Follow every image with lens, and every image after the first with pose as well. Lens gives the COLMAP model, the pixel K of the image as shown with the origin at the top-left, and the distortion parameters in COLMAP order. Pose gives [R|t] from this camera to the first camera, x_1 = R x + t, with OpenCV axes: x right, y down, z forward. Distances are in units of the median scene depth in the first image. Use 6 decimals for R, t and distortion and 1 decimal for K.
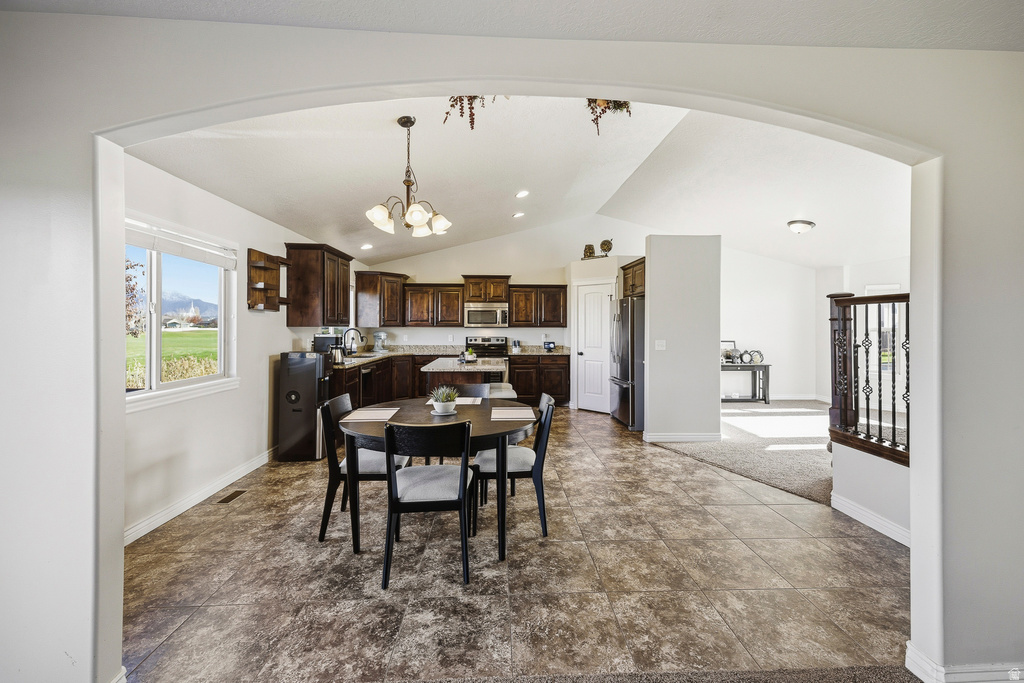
lens RADIAL K [[433.5, 0, 522.6], [0, 433.5, 319.6], [0, 0, 1]] dist [0.030229, 0.000100]
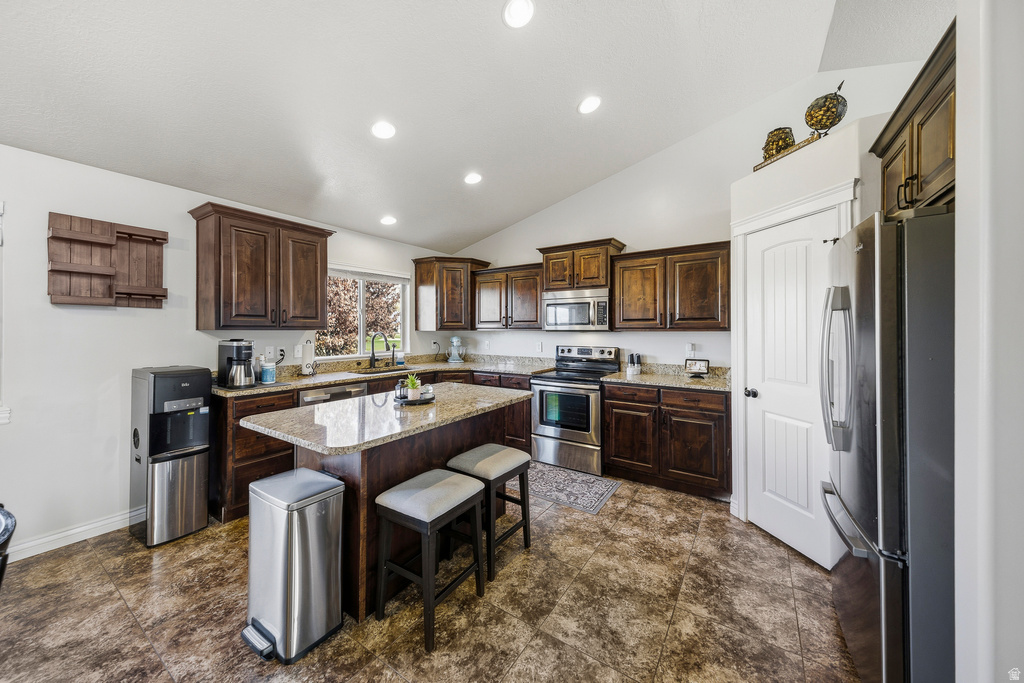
lens RADIAL K [[381.0, 0, 503.4], [0, 381.0, 326.0], [0, 0, 1]] dist [0.015251, -0.001970]
pose [[0.799005, -0.007868, -0.601273, 0.156006], [0.010758, 0.999941, 0.001210, 0.009400], [0.601229, -0.007435, 0.799042, 0.521419]]
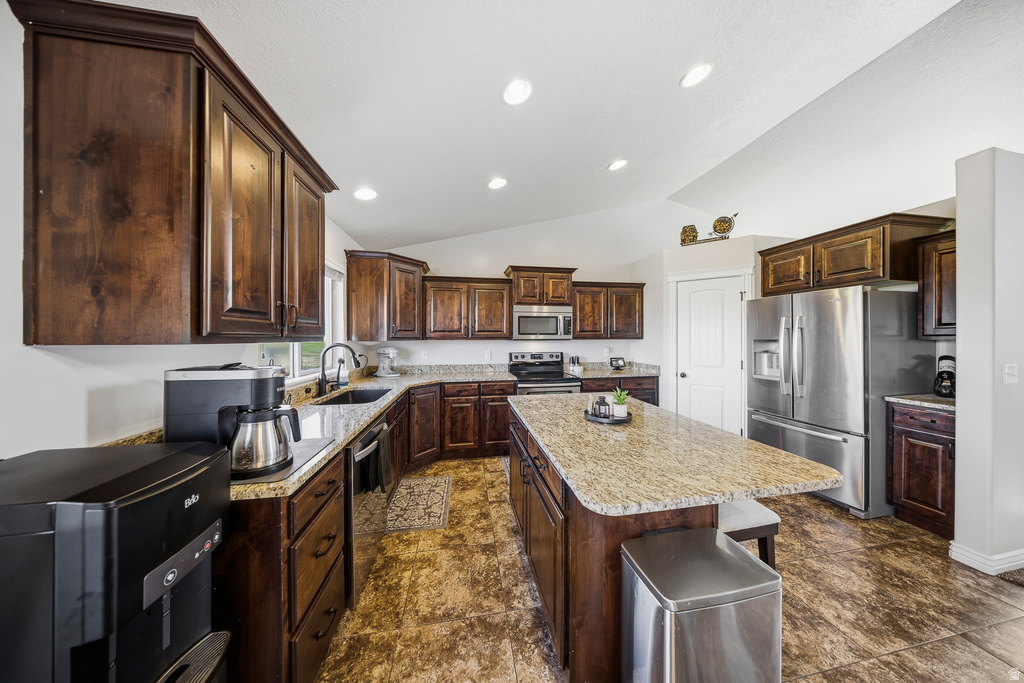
lens RADIAL K [[297.1, 0, 530.2], [0, 297.1, 338.3], [0, 0, 1]] dist [-0.015377, 0.000686]
pose [[0.987459, -0.006119, 0.157760, -0.183235], [0.003369, 0.999838, 0.017690, 0.006763], [-0.157842, -0.016937, 0.987319, 0.518026]]
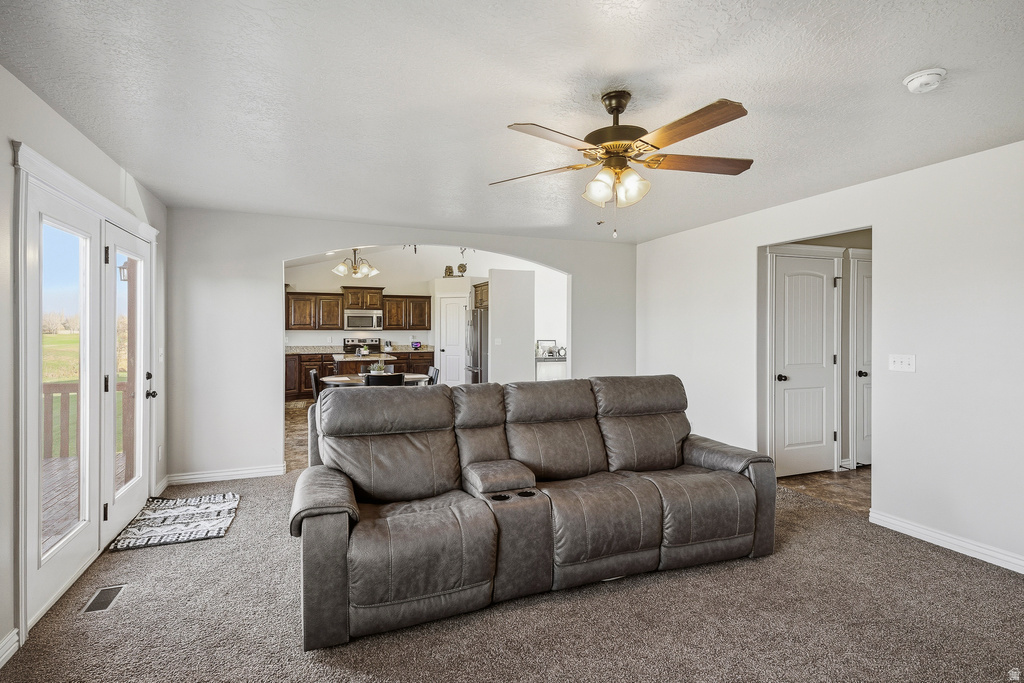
lens RADIAL K [[515.4, 0, 529.3], [0, 515.4, 335.0], [0, 0, 1]] dist [0.030121, 0.000328]
pose [[0.947442, -0.003913, 0.319904, -0.107031], [-0.004080, 0.999696, 0.024312, -0.005403], [-0.319902, -0.024339, 0.947138, -0.510549]]
